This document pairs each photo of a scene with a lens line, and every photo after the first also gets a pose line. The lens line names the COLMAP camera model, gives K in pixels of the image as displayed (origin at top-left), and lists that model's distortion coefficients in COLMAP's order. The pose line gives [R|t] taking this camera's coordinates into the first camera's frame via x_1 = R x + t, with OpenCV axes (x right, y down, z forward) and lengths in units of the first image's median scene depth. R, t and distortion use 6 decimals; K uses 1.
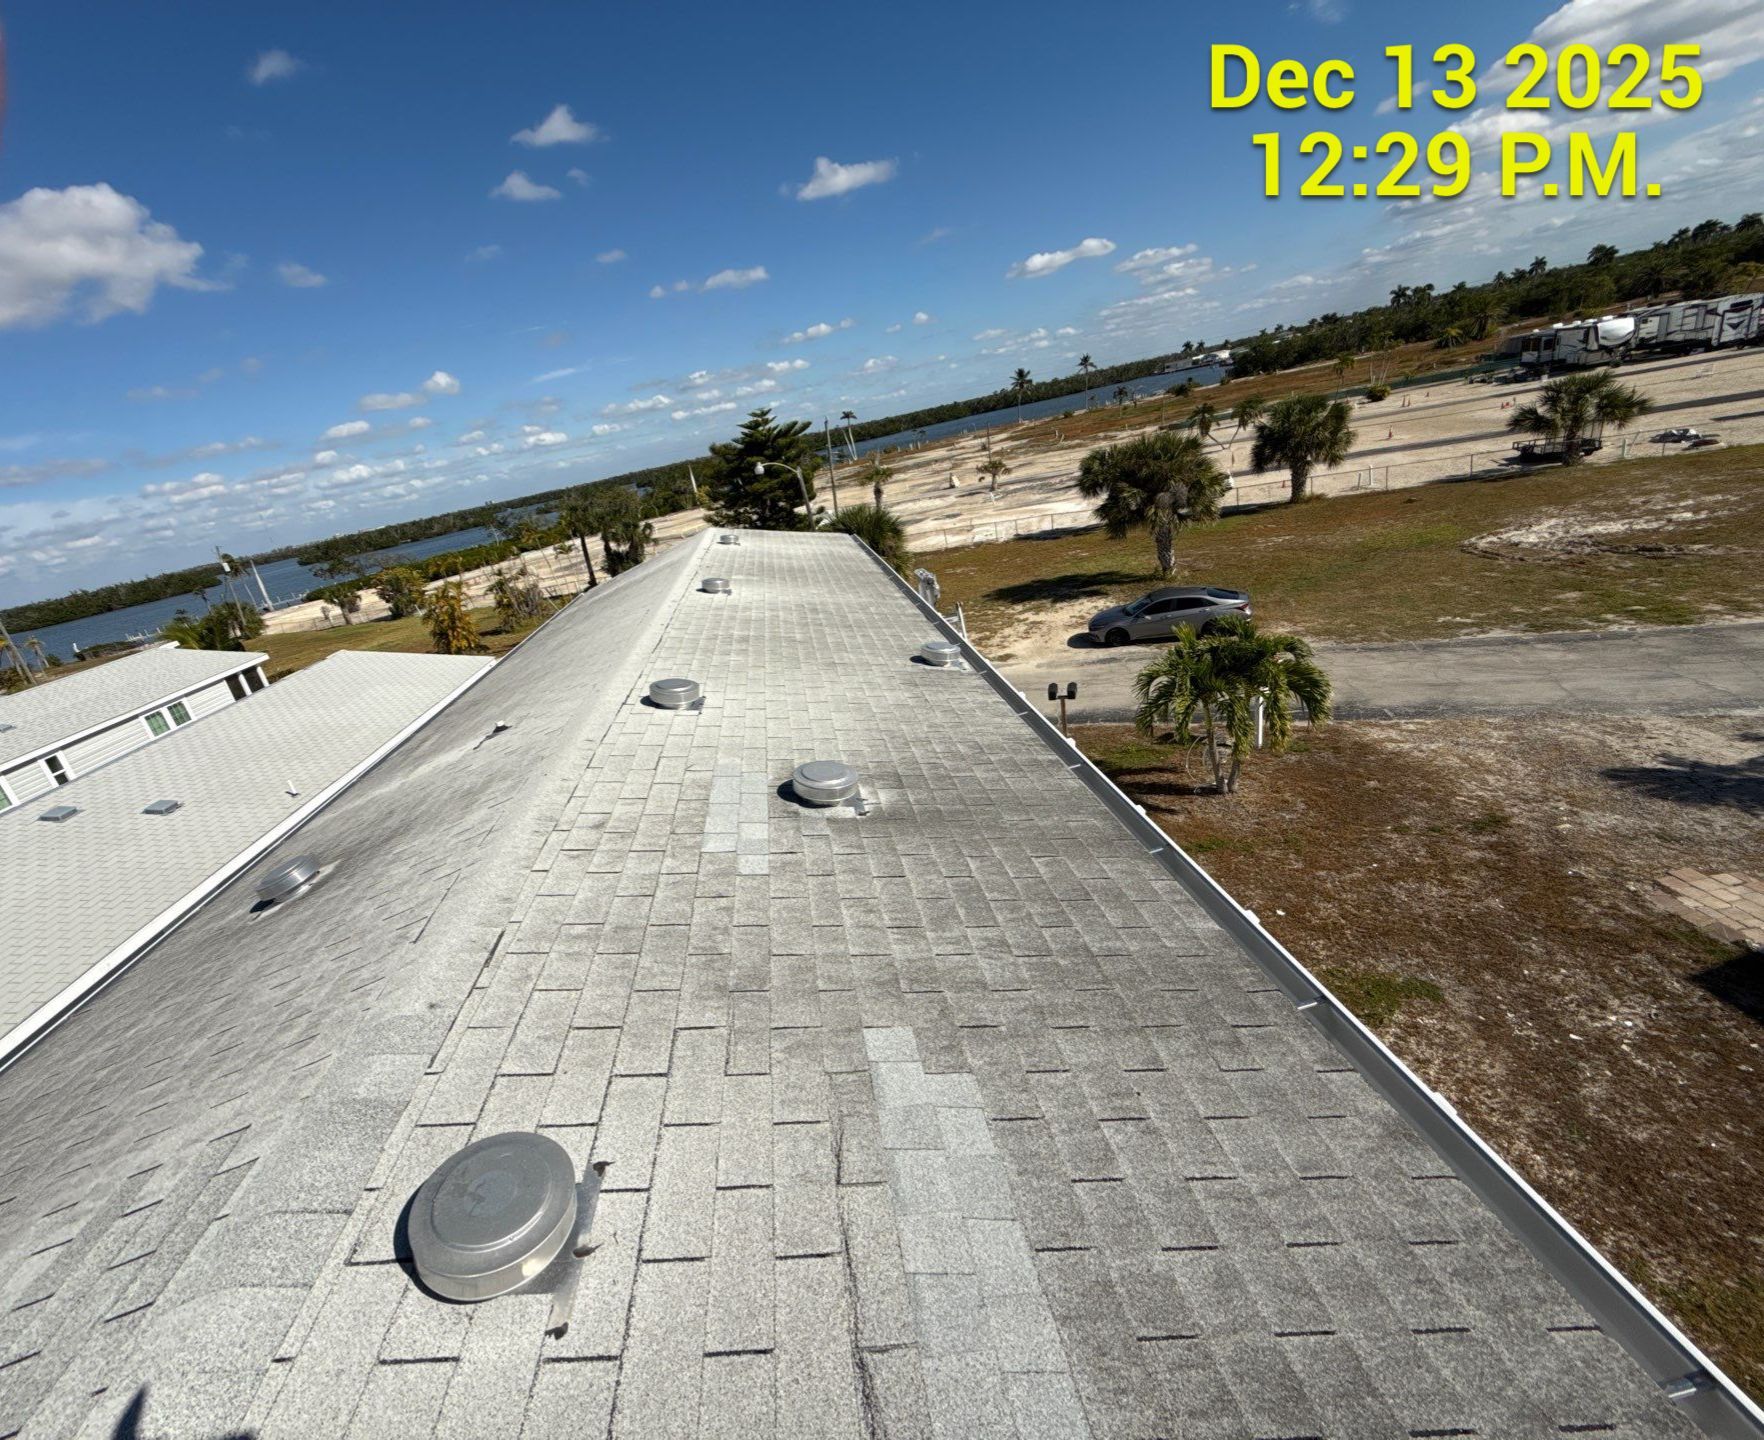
lens RADIAL K [[754.9, 0, 800.2], [0, 754.9, 712.5], [0, 0, 1]] dist [-0.001559, 0.000768]
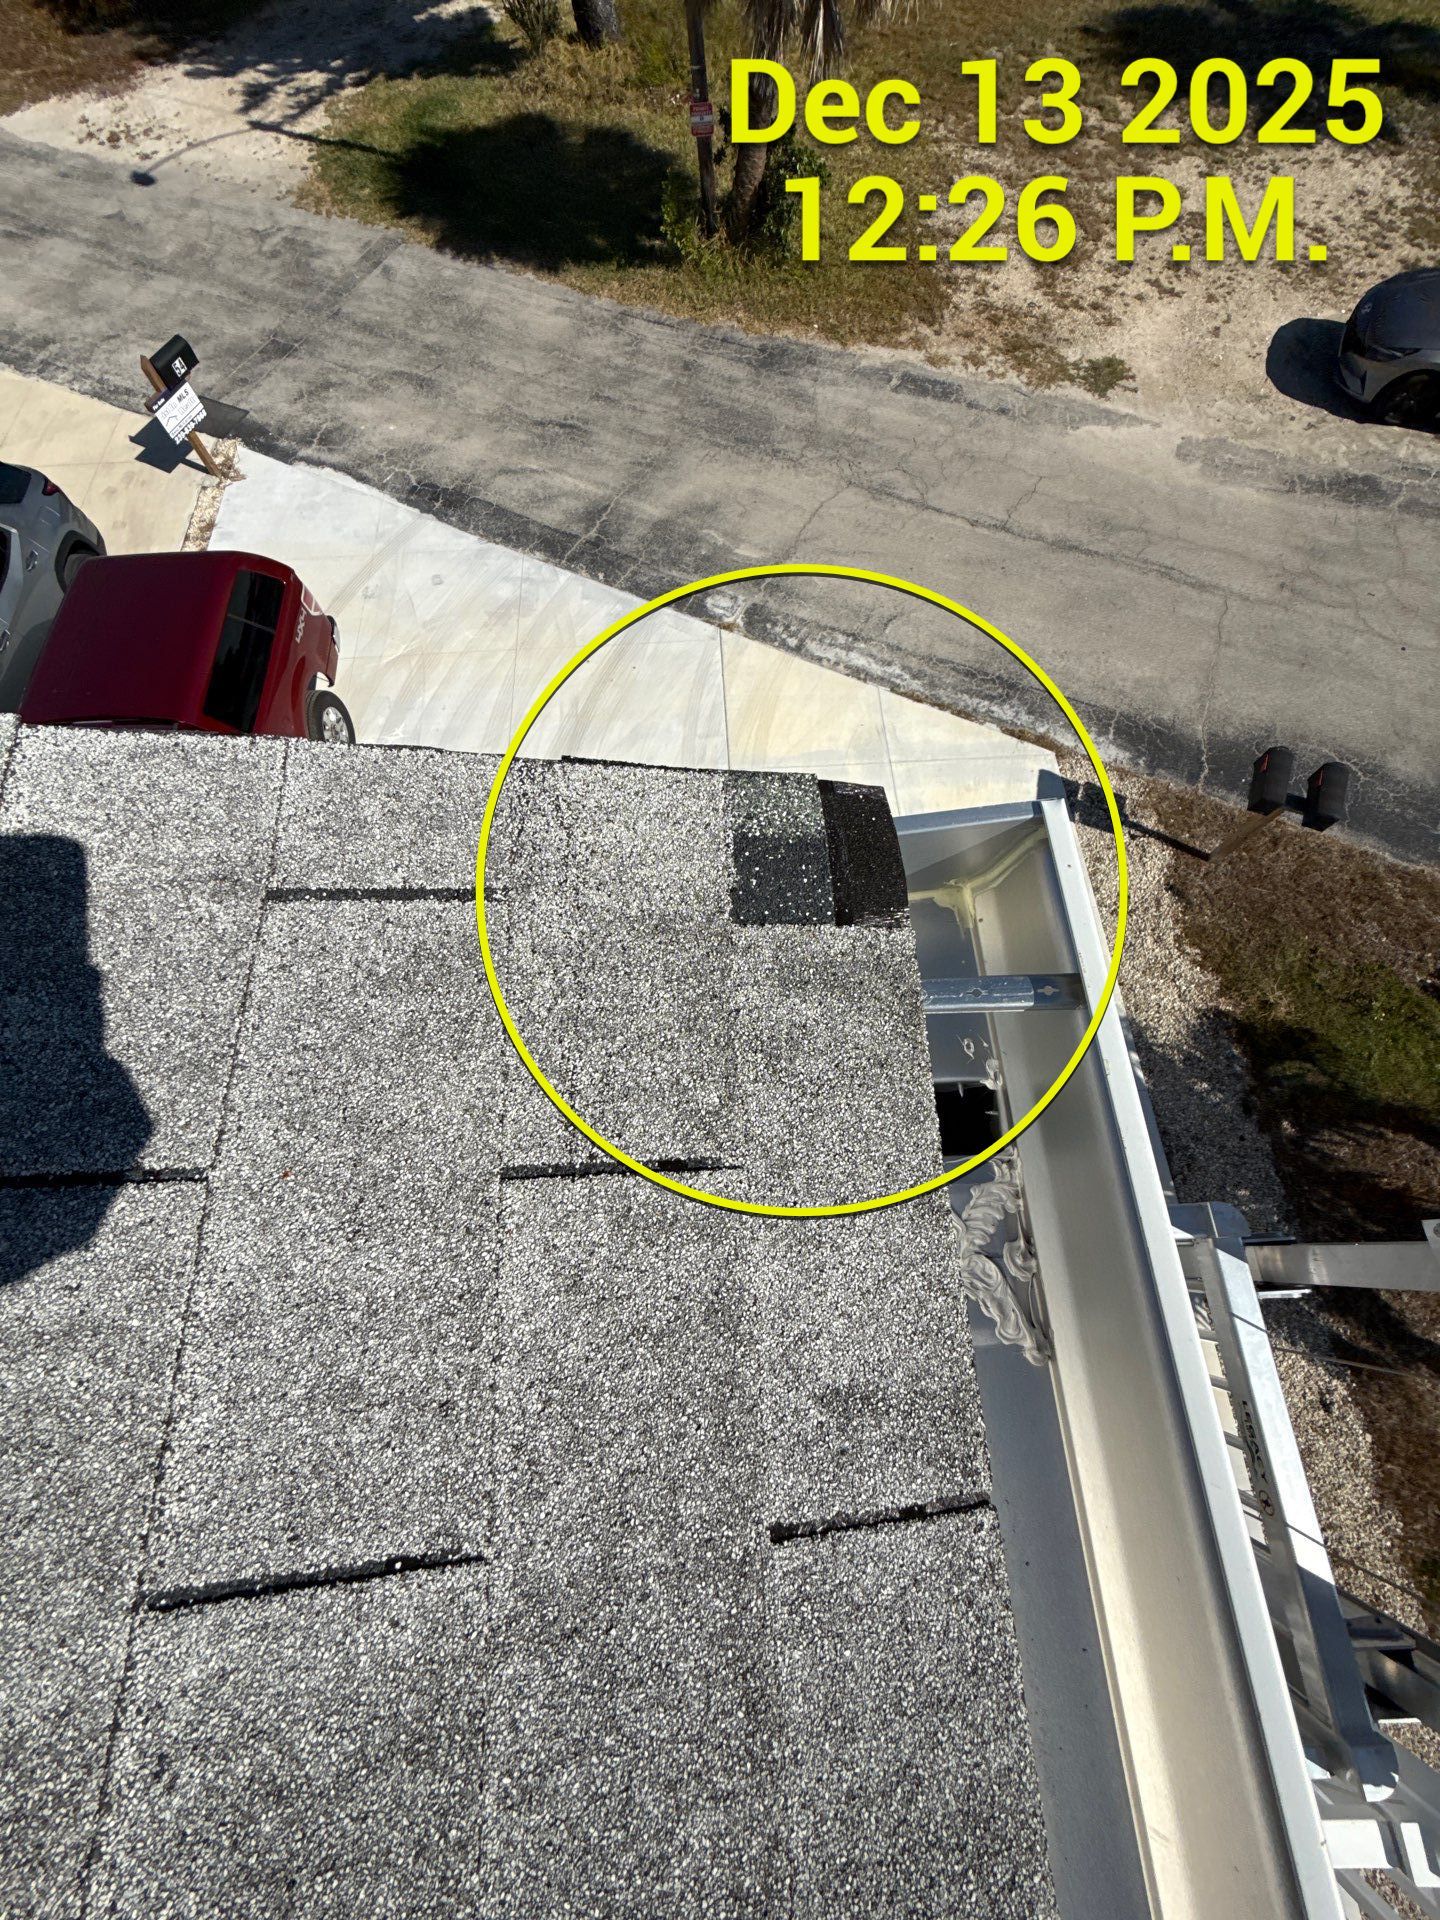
lens RADIAL K [[753.9, 0, 728.3], [0, 753.9, 947.5], [0, 0, 1]] dist [-0.000959, 0.000553]
pose [[0.985683, 0.048594, 0.161457, 0.020271], [-0.153951, 0.649911, 0.744254, -0.097287], [-0.068767, -0.758455, 0.648087, 0.367557]]
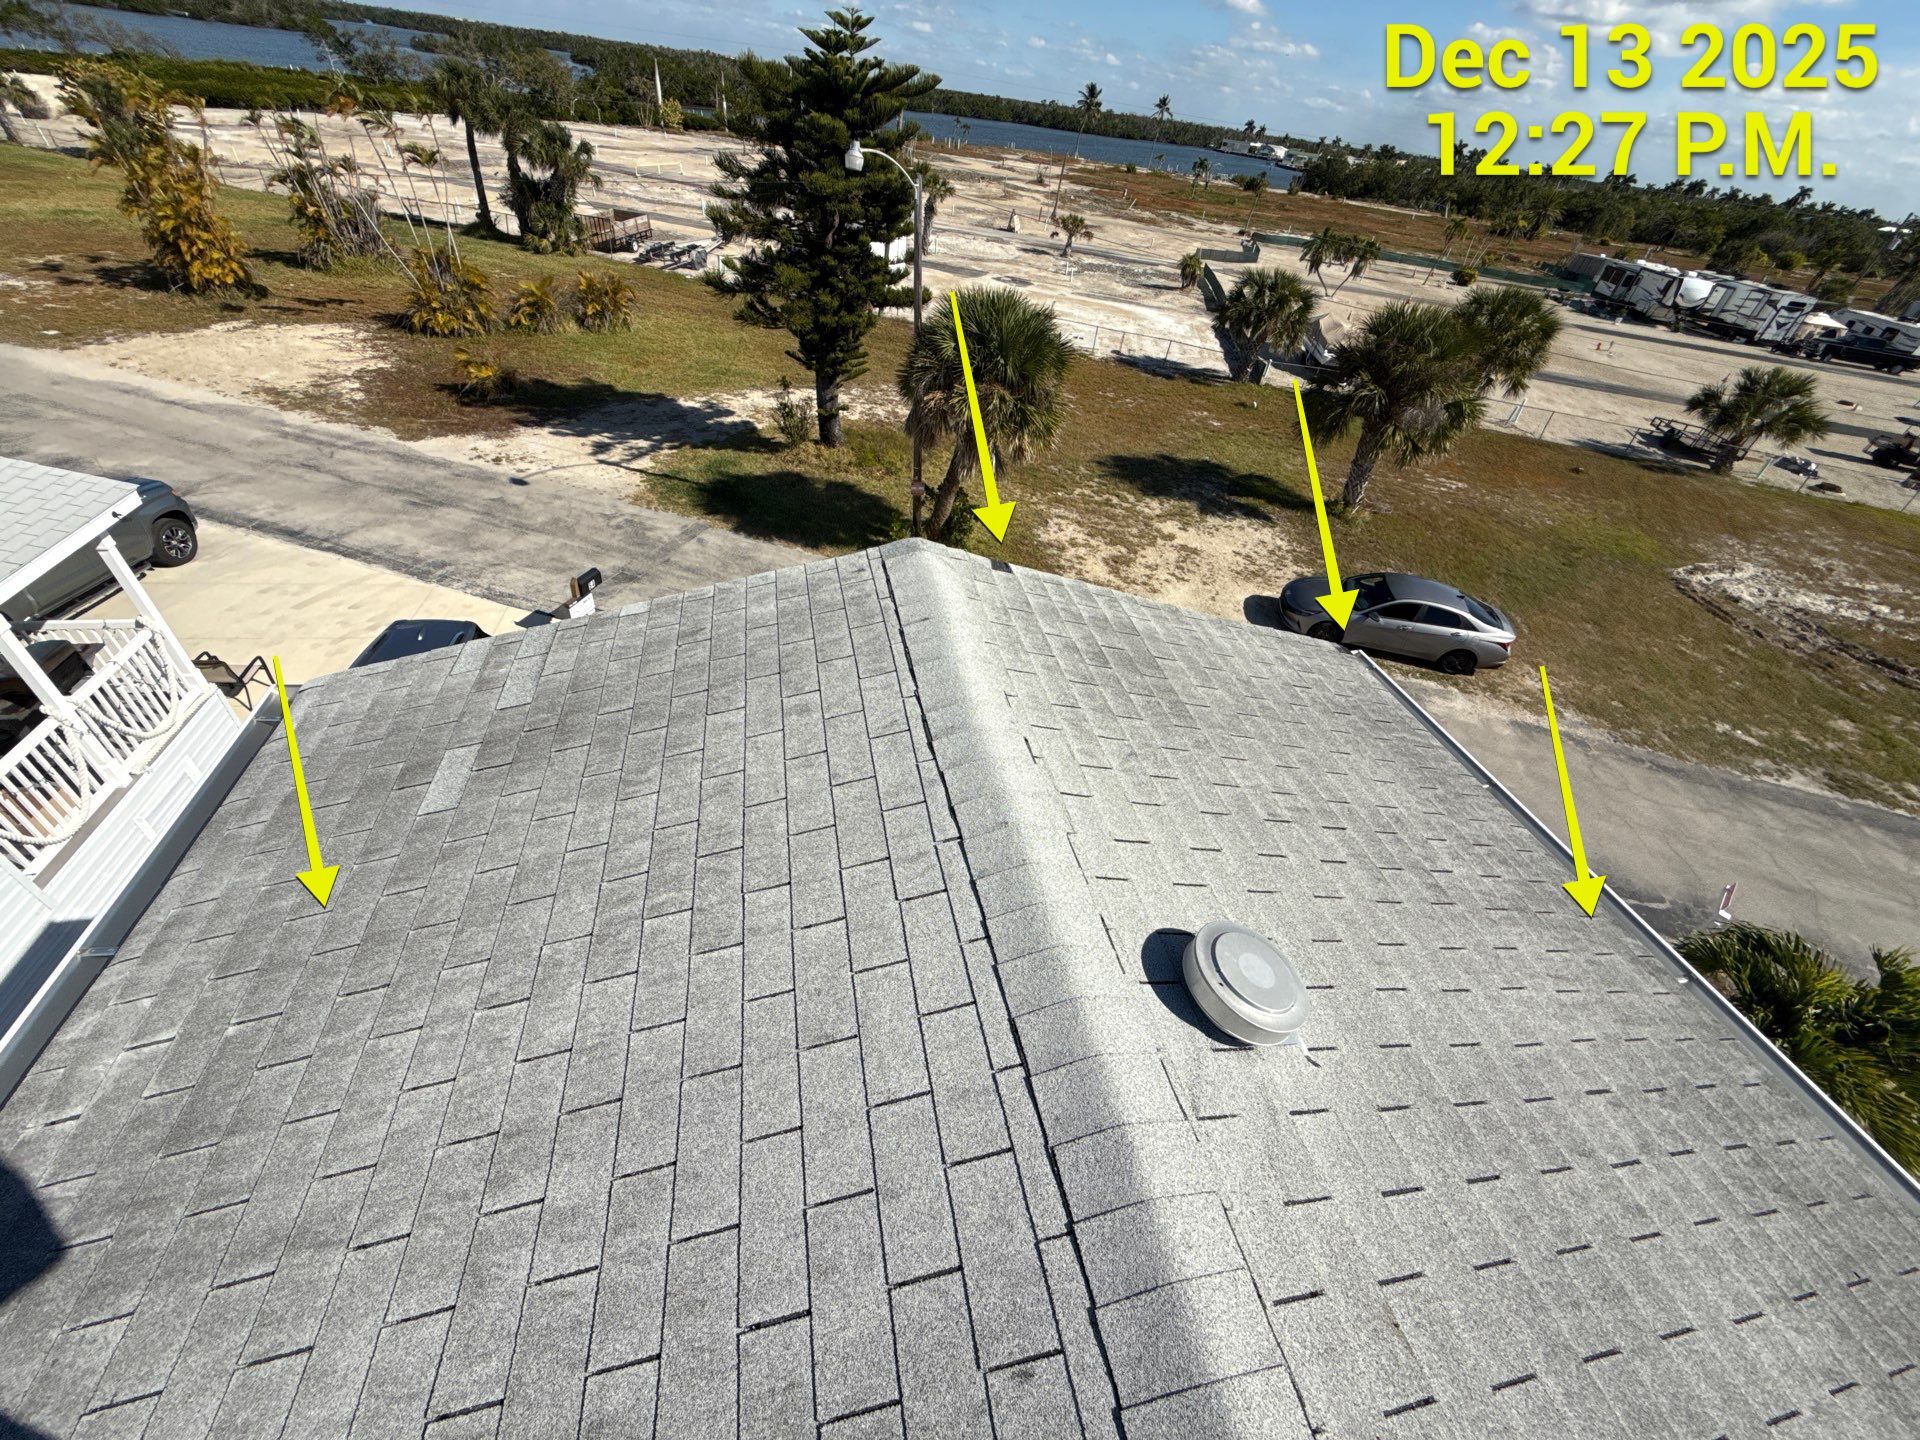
lens RADIAL K [[753.9, 0, 957.8], [0, 753.9, 713.9], [0, 0, 1]] dist [-0.000959, 0.000553]
pose [[0.939144, 0.137826, 0.314664, -0.064867], [-0.233103, 0.928509, 0.289021, -0.098764], [-0.252334, -0.344782, 0.904131, 0.285435]]
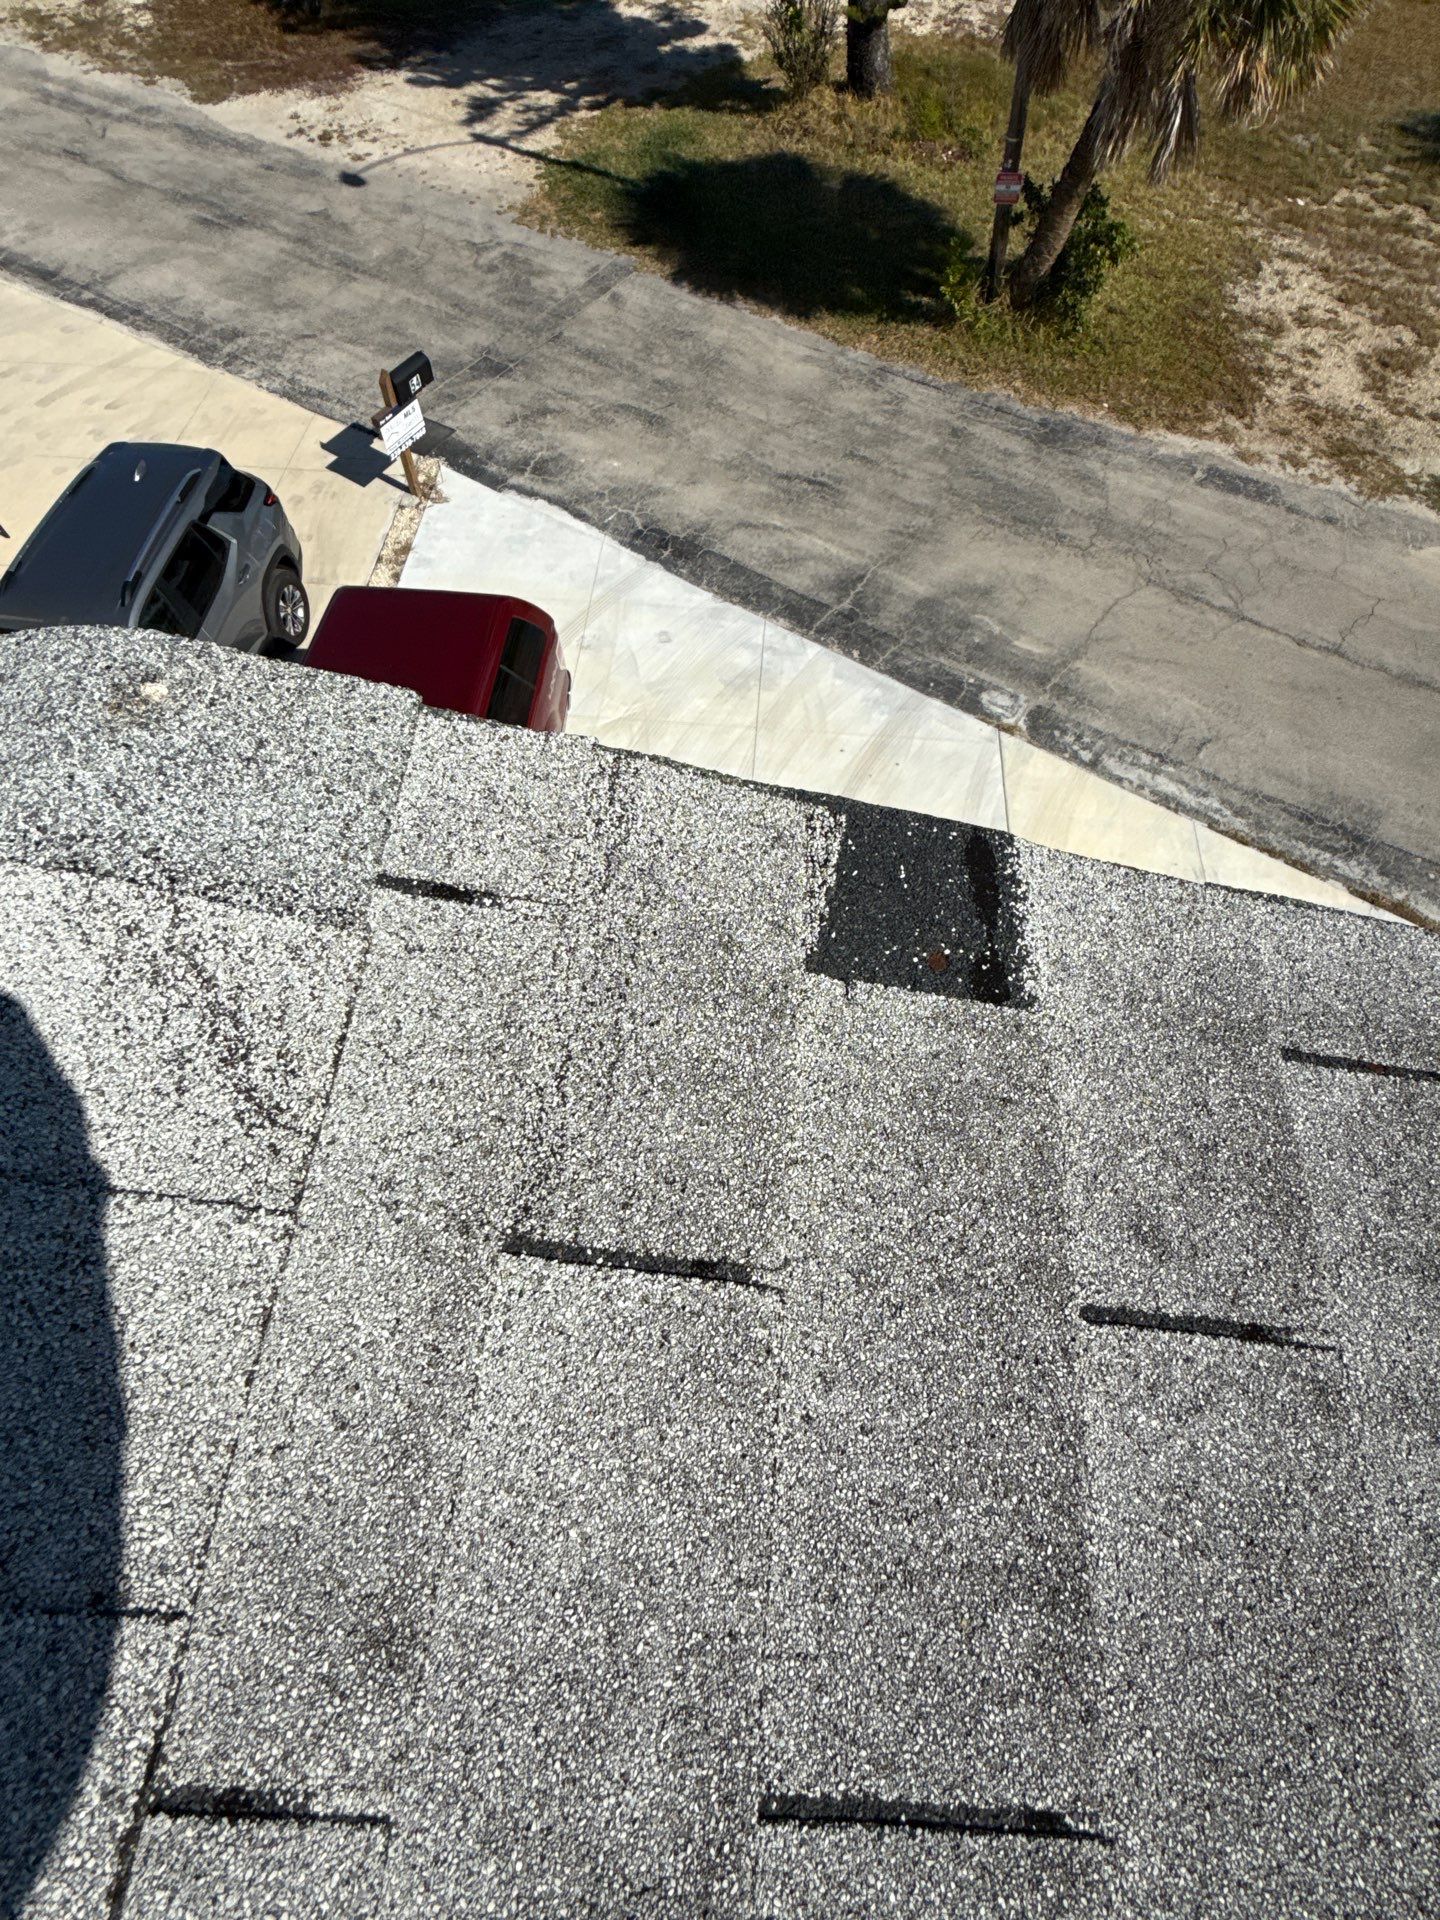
lens RADIAL K [[973.8, 0, 728.8], [0, 973.8, 955.3], [0, 0, 1]] dist [-0.000271, -0.001662]
pose [[0.975317, 0.188479, 0.115031, -0.037148], [-0.216800, 0.718585, 0.660782, -0.097717], [0.041884, -0.669411, 0.741711, 0.363255]]
